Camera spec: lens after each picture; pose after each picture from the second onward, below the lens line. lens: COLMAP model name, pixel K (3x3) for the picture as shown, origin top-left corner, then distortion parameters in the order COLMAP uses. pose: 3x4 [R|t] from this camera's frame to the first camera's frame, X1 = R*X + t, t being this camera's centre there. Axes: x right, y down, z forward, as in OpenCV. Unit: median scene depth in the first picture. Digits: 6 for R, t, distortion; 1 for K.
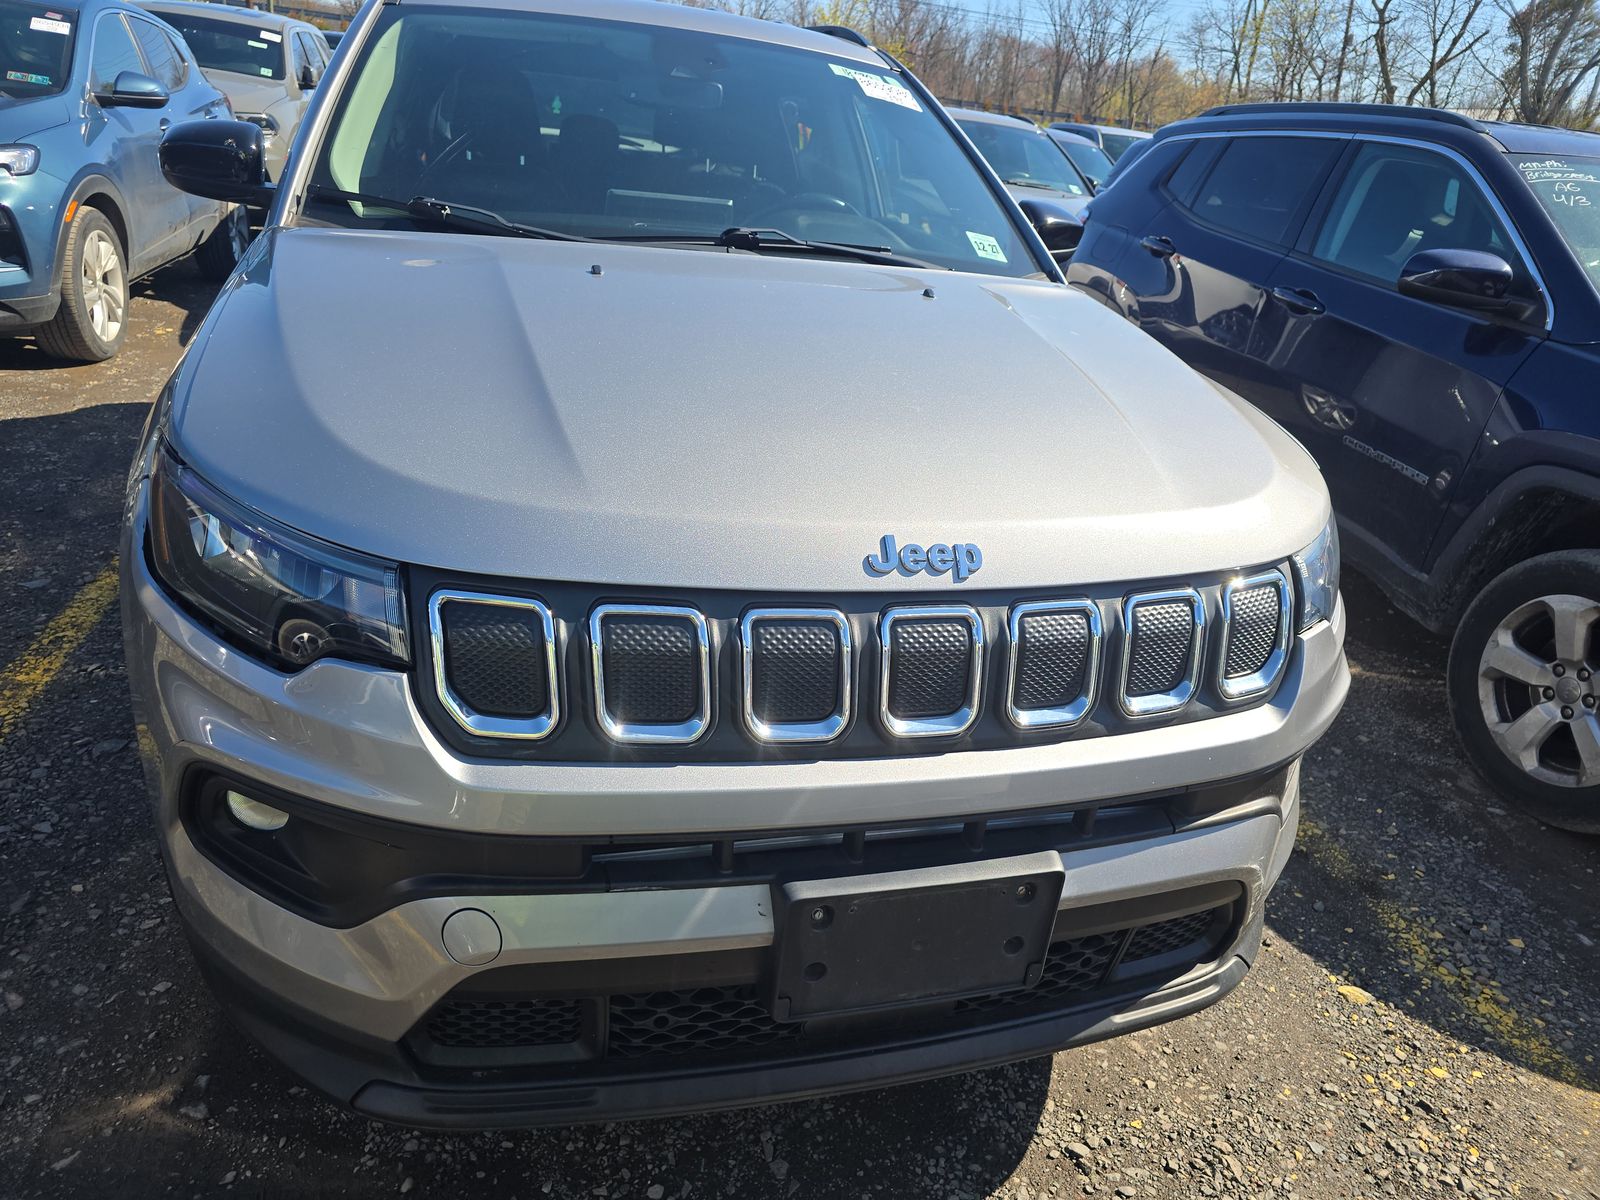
lens RADIAL K [[1055.8, 0, 803.5], [0, 1055.8, 588.2], [0, 0, 1]] dist [0.047841, -0.040091]
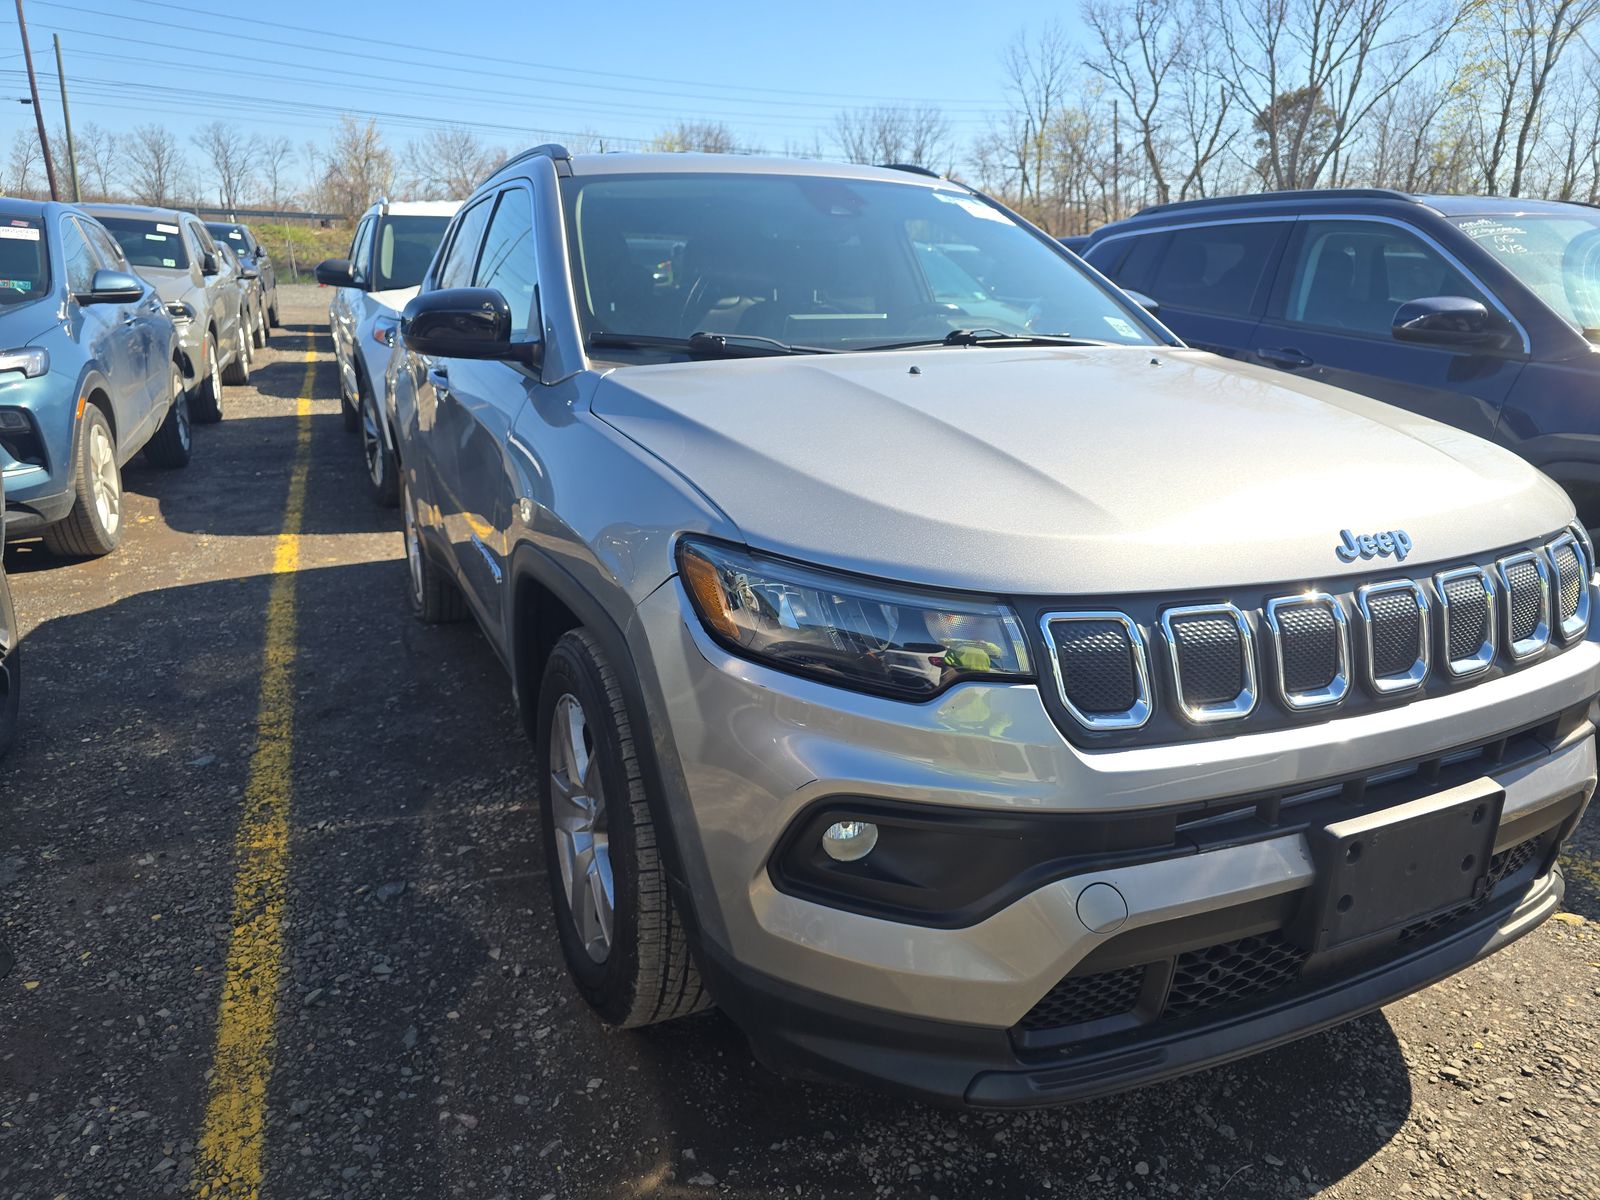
lens RADIAL K [[1055.8, 0, 799.7], [0, 1055.8, 591.7], [0, 0, 1]] dist [0.047841, -0.040091]
pose [[0.983245, -0.133464, 0.124165, -0.258403], [0.146067, 0.984347, -0.098618, 0.018469], [-0.109059, 0.115102, 0.987349, -0.054674]]
